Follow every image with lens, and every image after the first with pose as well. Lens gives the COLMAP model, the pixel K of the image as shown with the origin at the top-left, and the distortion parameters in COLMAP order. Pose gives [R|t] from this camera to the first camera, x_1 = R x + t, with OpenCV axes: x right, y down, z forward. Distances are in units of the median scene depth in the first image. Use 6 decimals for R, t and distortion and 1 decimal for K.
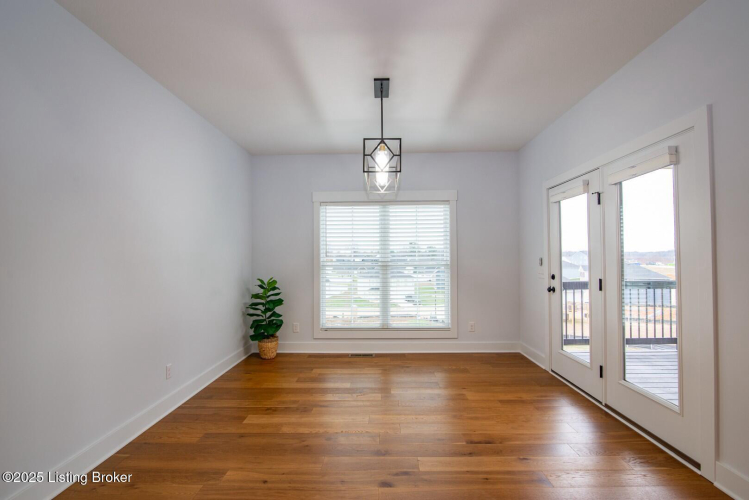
lens RADIAL K [[349.4, 0, 375.1], [0, 349.4, 254.7], [0, 0, 1]] dist [-0.004702, -0.000366]
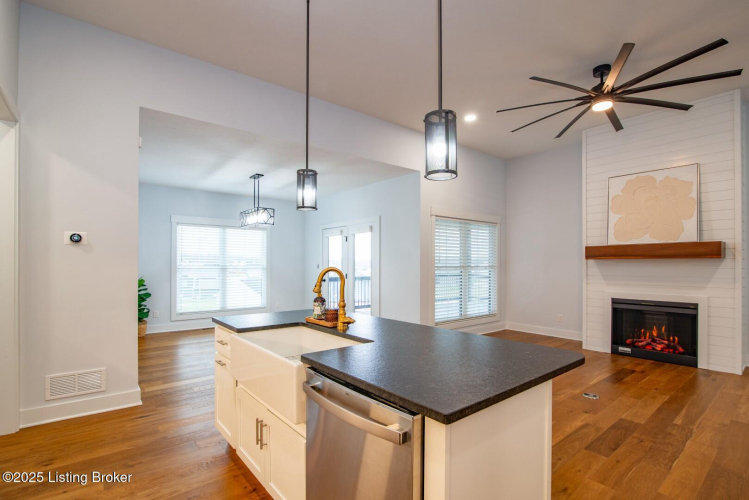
lens RADIAL K [[349.4, 0, 365.6], [0, 349.4, 265.5], [0, 0, 1]] dist [-0.004702, -0.000366]
pose [[0.766343, 0.005845, 0.642406, -0.480124], [-0.012350, 0.999908, 0.005634, 0.002492], [-0.642313, -0.012251, 0.766344, -0.555606]]
